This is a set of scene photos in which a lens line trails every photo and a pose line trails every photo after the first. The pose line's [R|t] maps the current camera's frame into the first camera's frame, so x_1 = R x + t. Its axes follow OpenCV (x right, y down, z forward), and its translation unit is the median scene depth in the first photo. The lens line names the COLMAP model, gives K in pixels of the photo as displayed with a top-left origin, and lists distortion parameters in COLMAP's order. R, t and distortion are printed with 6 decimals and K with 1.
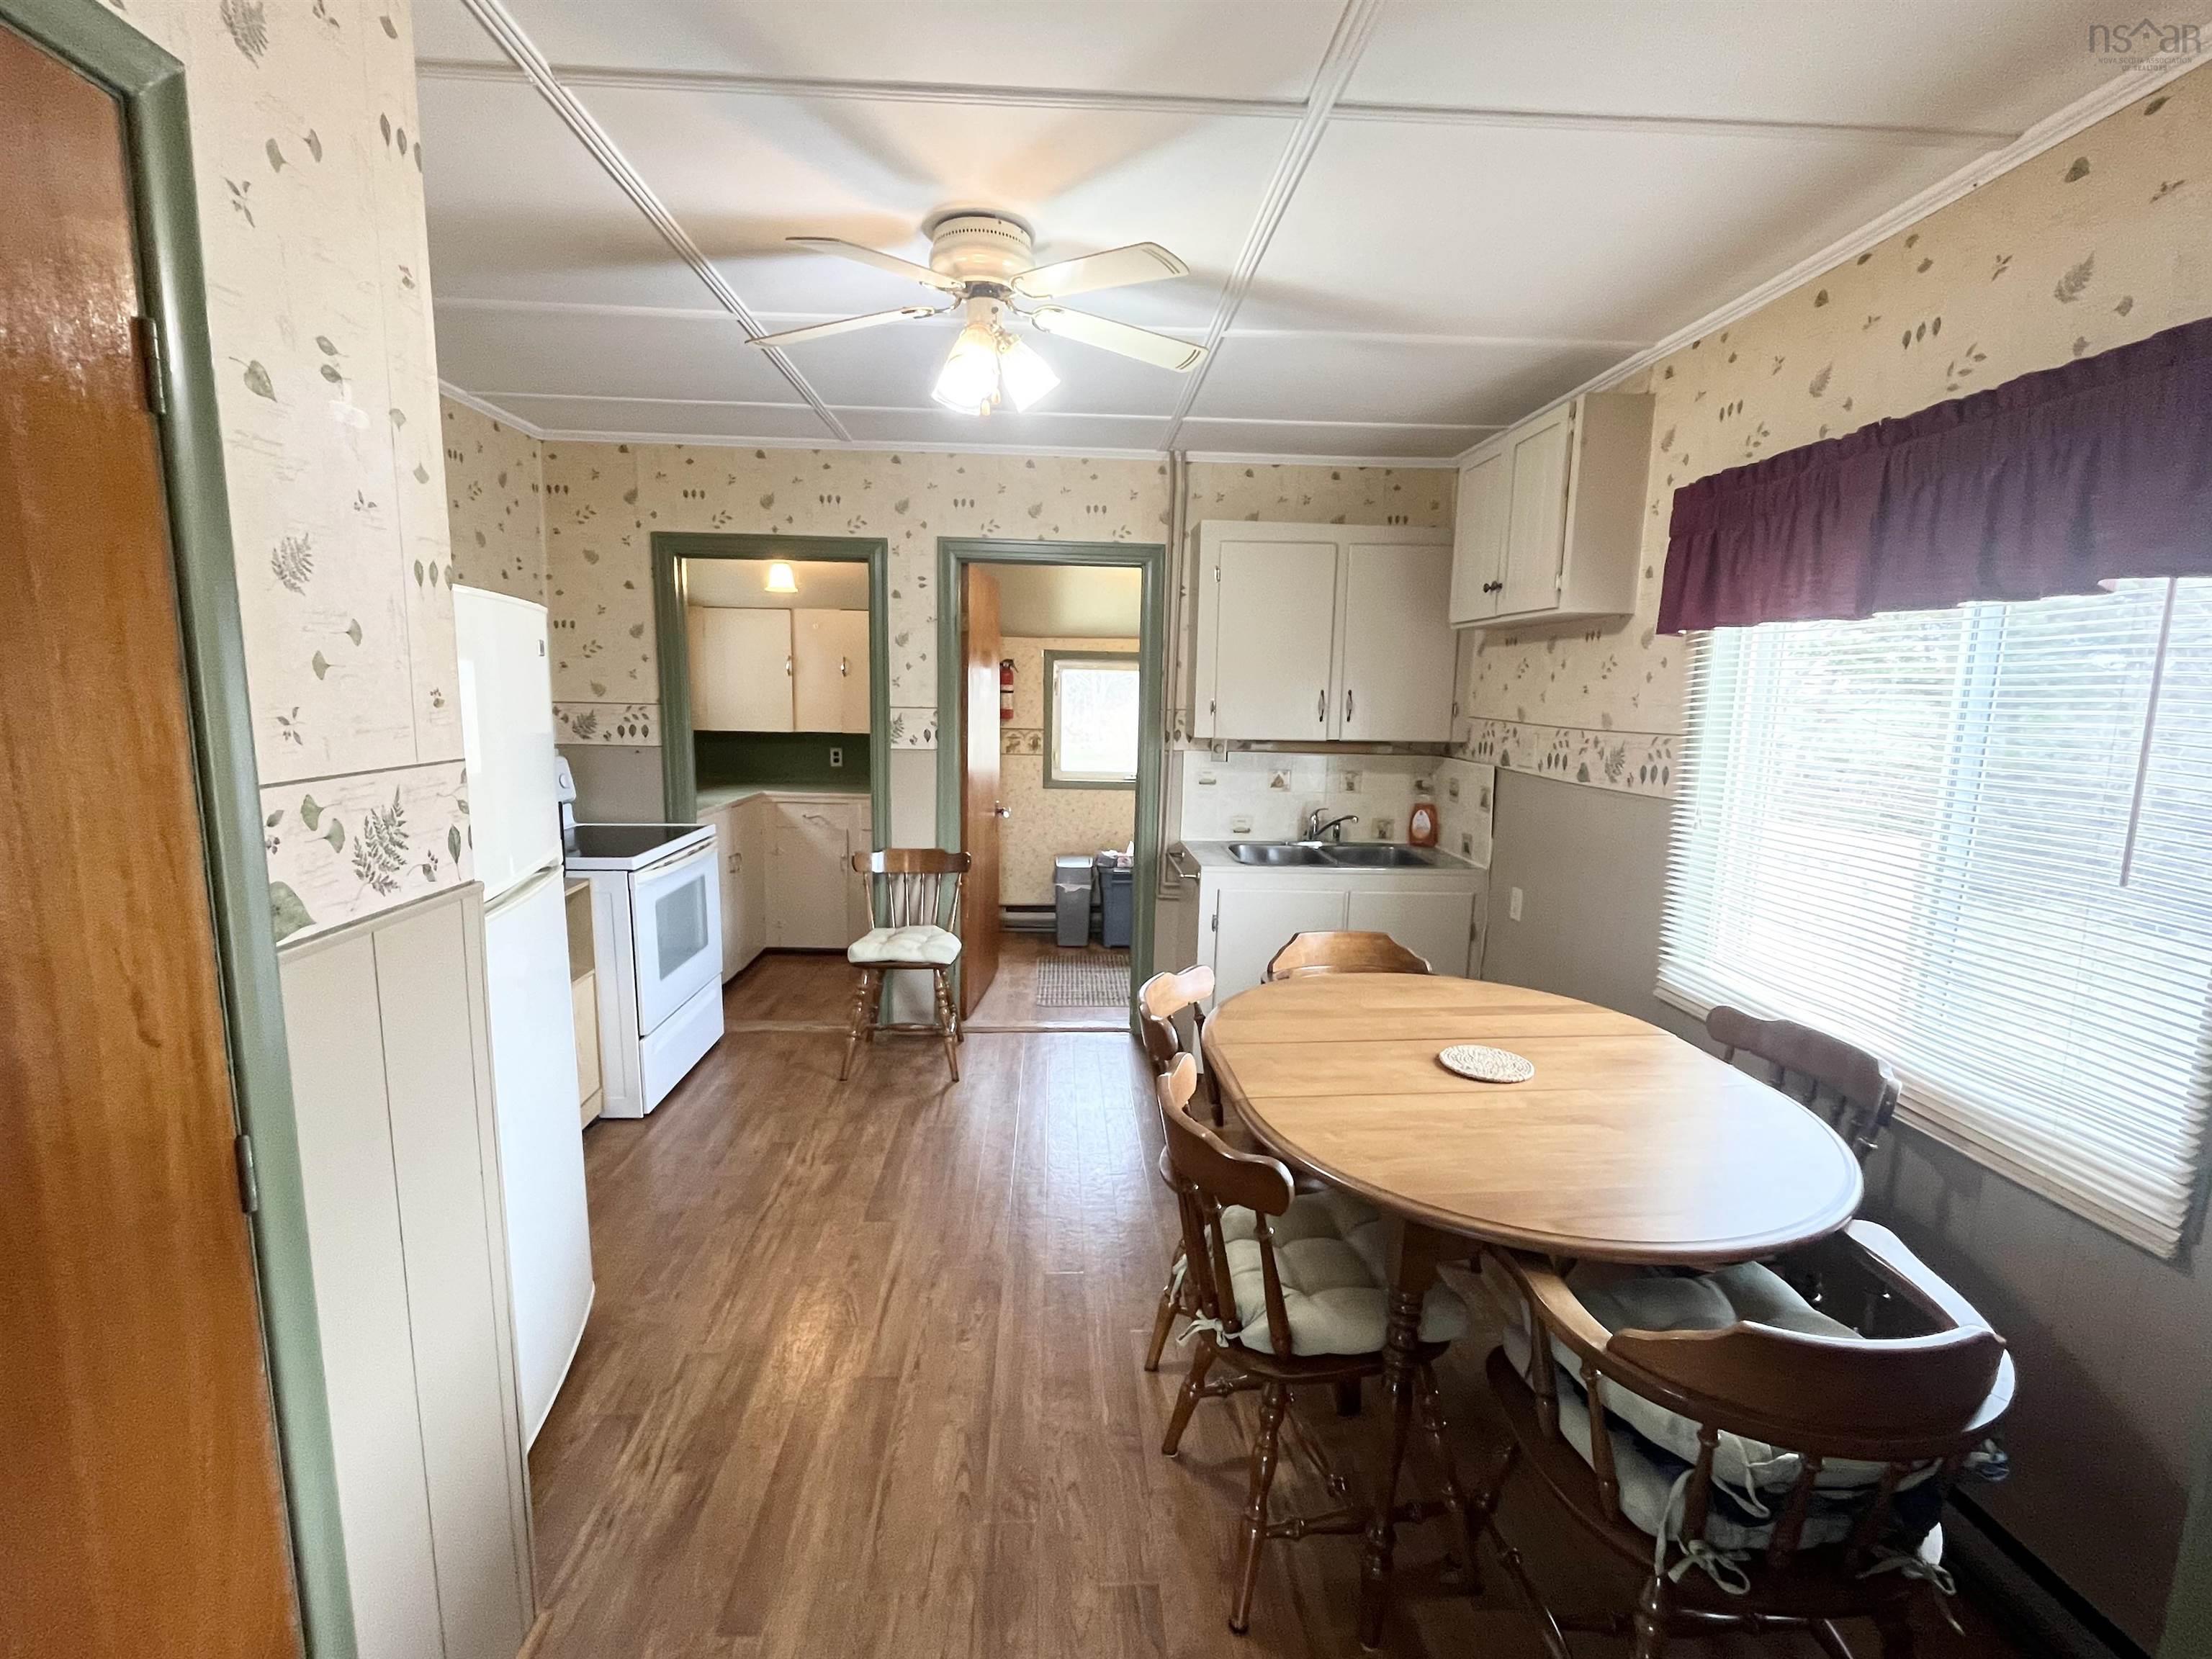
lens RADIAL K [[984.1, 0, 1107.1], [0, 984.1, 839.4], [0, 0, 1]] dist [-0.001292, -0.002087]
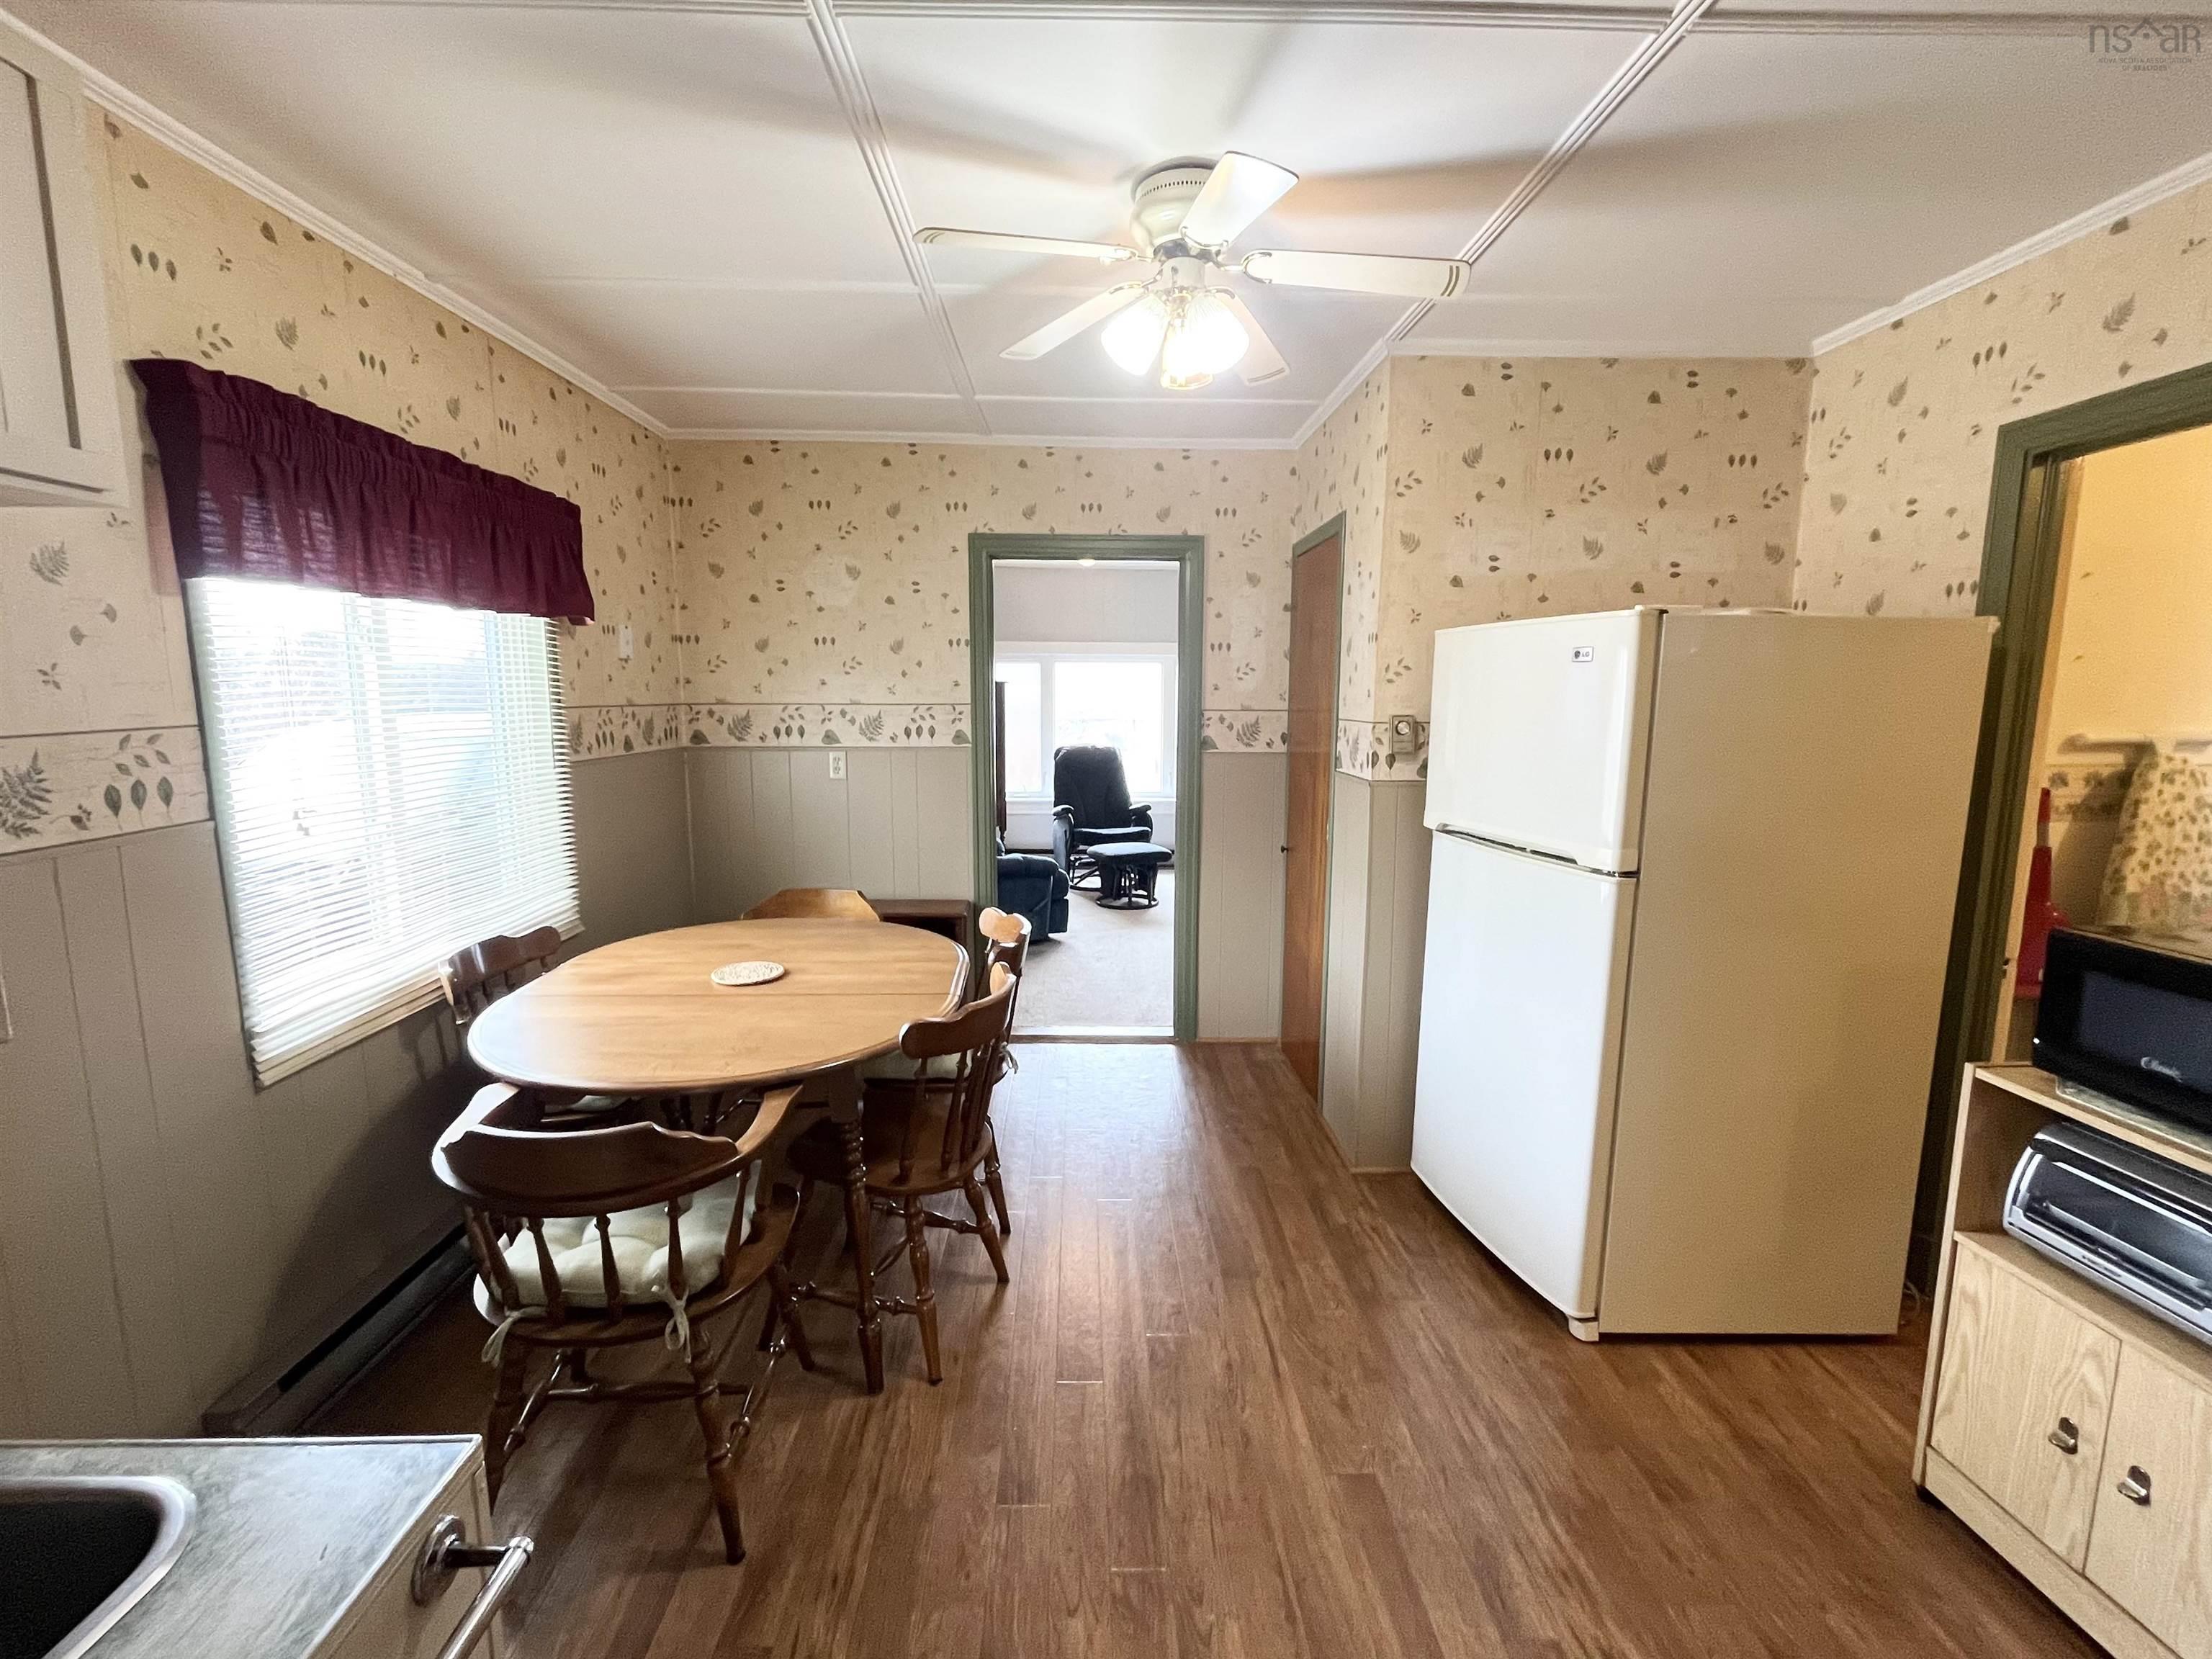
lens RADIAL K [[984.1, 0, 1112.7], [0, 984.1, 826.5], [0, 0, 1]] dist [-0.001292, -0.002087]
pose [[-0.999537, -0.025449, 0.016696, -0.043807], [-0.019610, 0.957968, 0.286203, -0.159154], [-0.023277, 0.285743, -0.958024, 1.069455]]
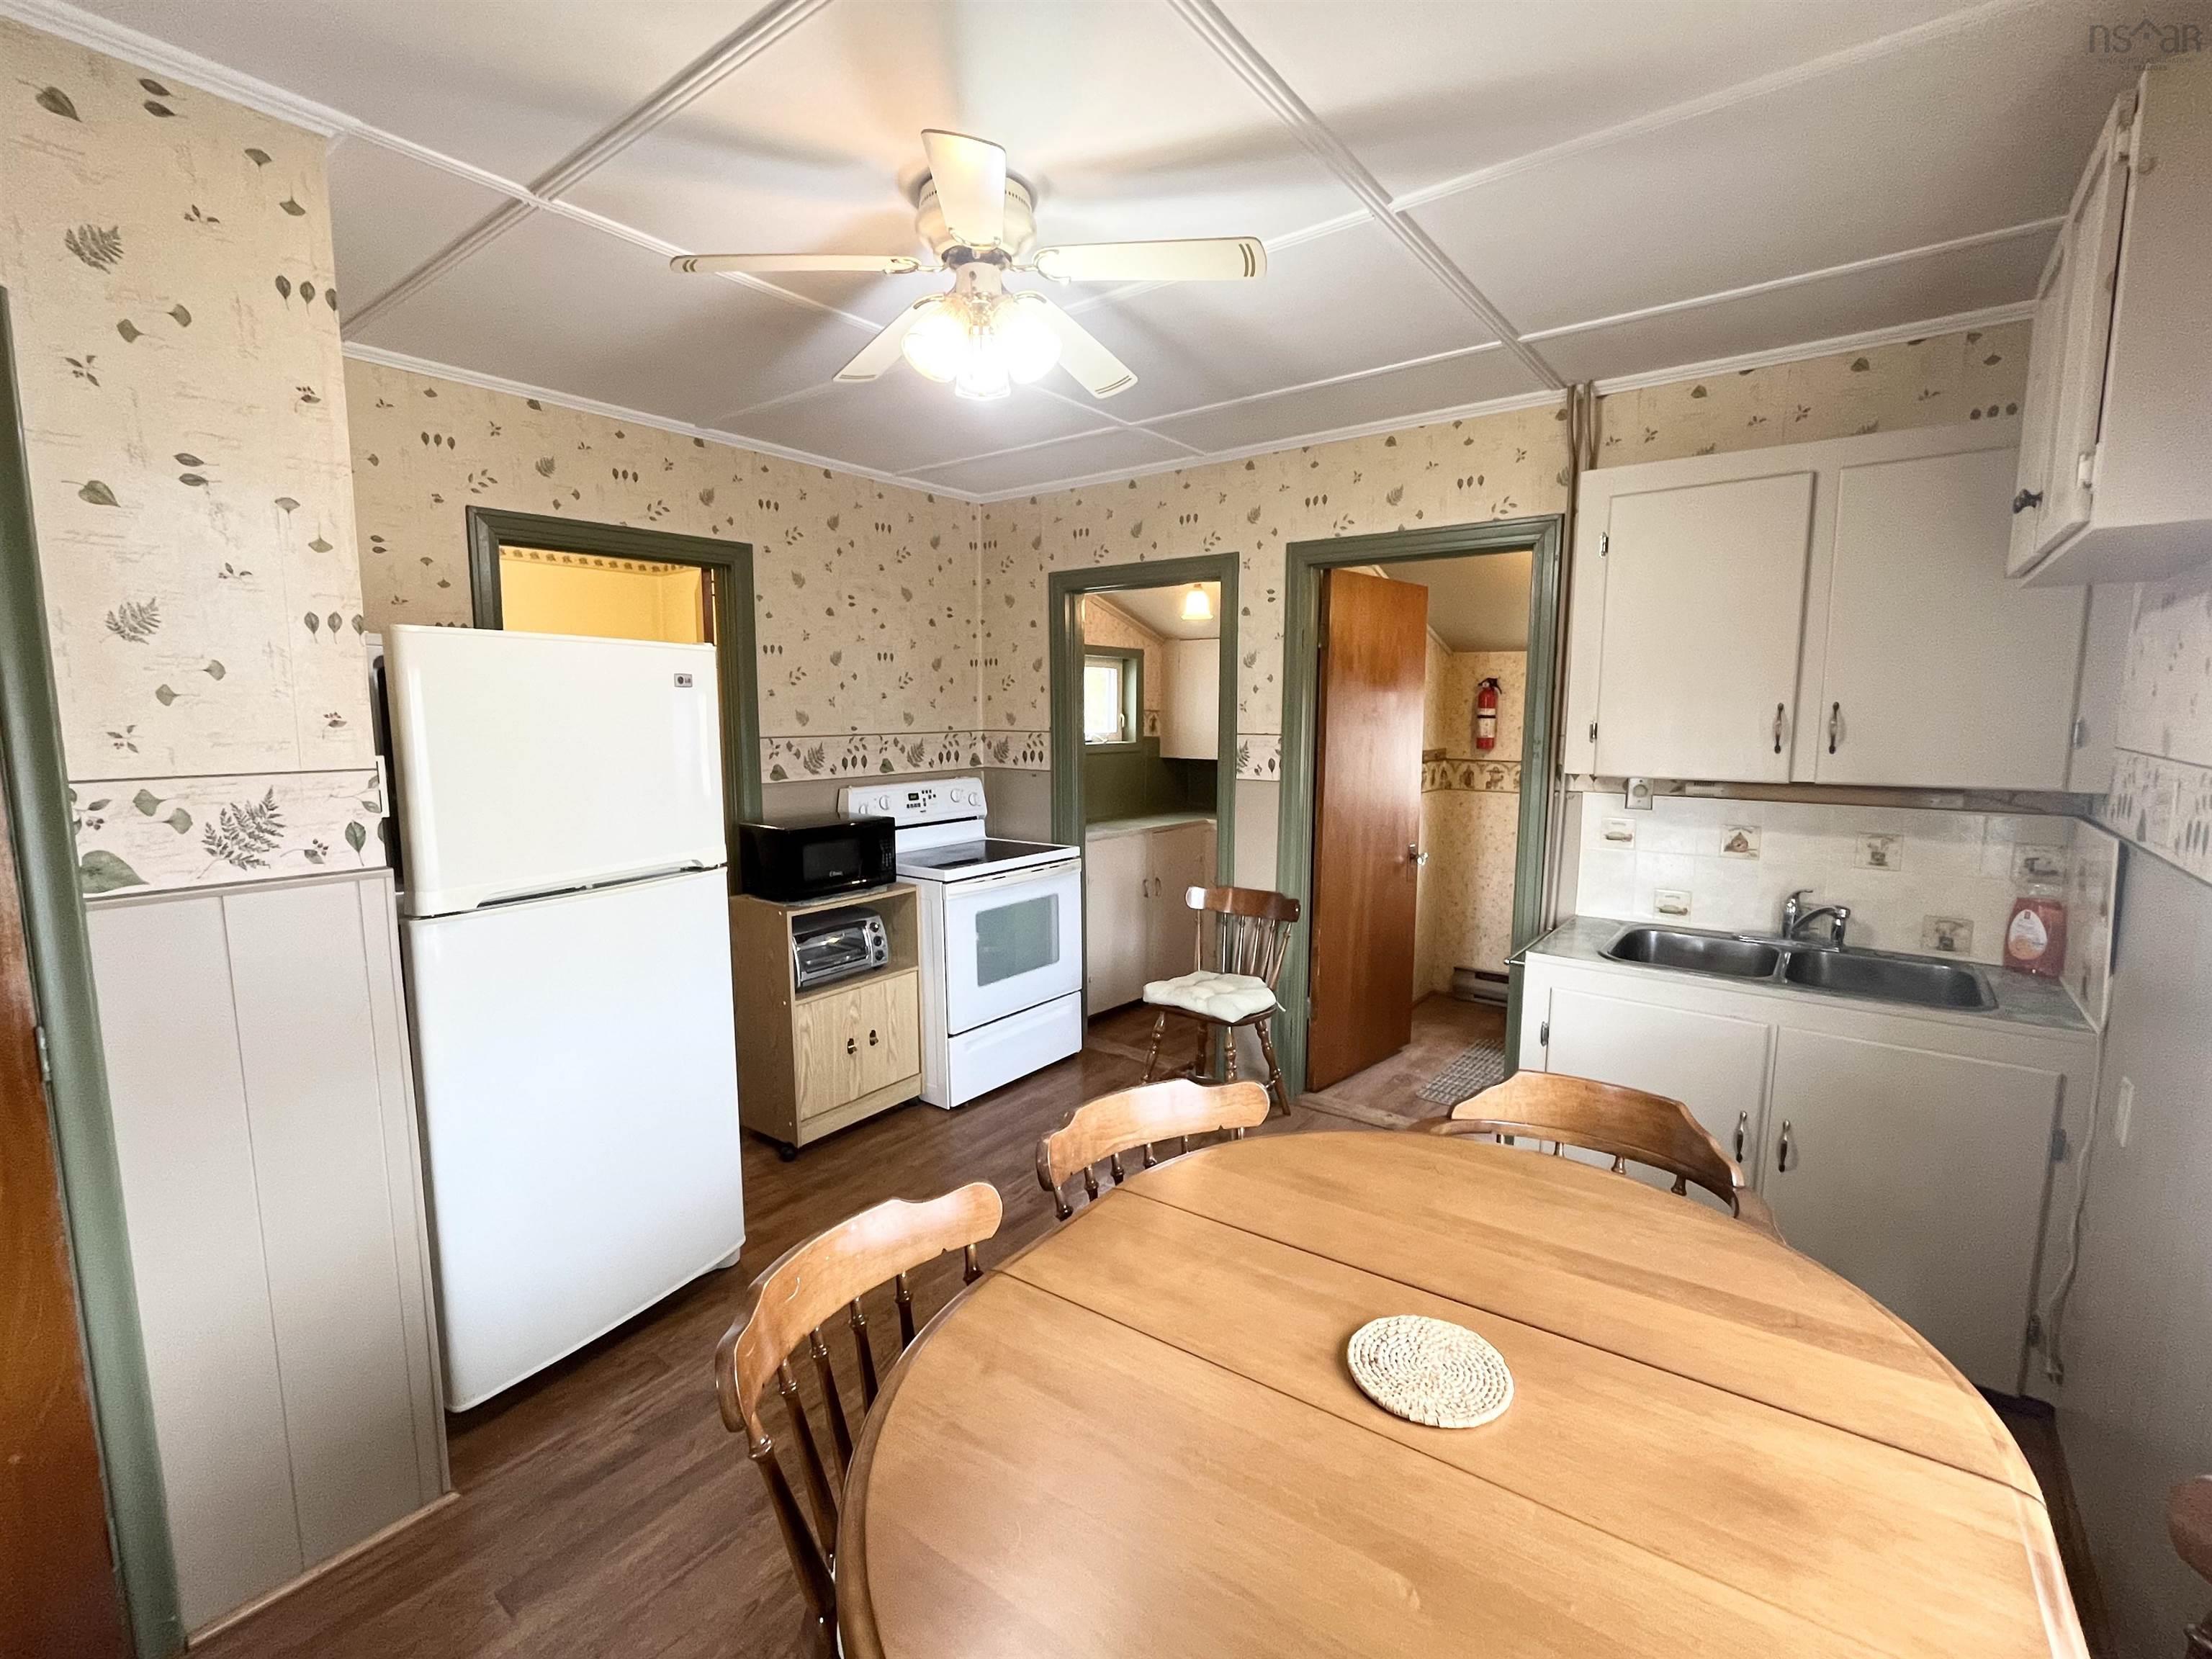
lens RADIAL K [[984.1, 0, 1090.9], [0, 984.1, 835.5], [0, 0, 1]] dist [-0.001292, -0.002087]
pose [[0.754877, 0.063263, -0.652808, 0.294455], [-0.086814, 0.996217, -0.003846, -0.024815], [0.650095, 0.059576, 0.757514, 0.226331]]
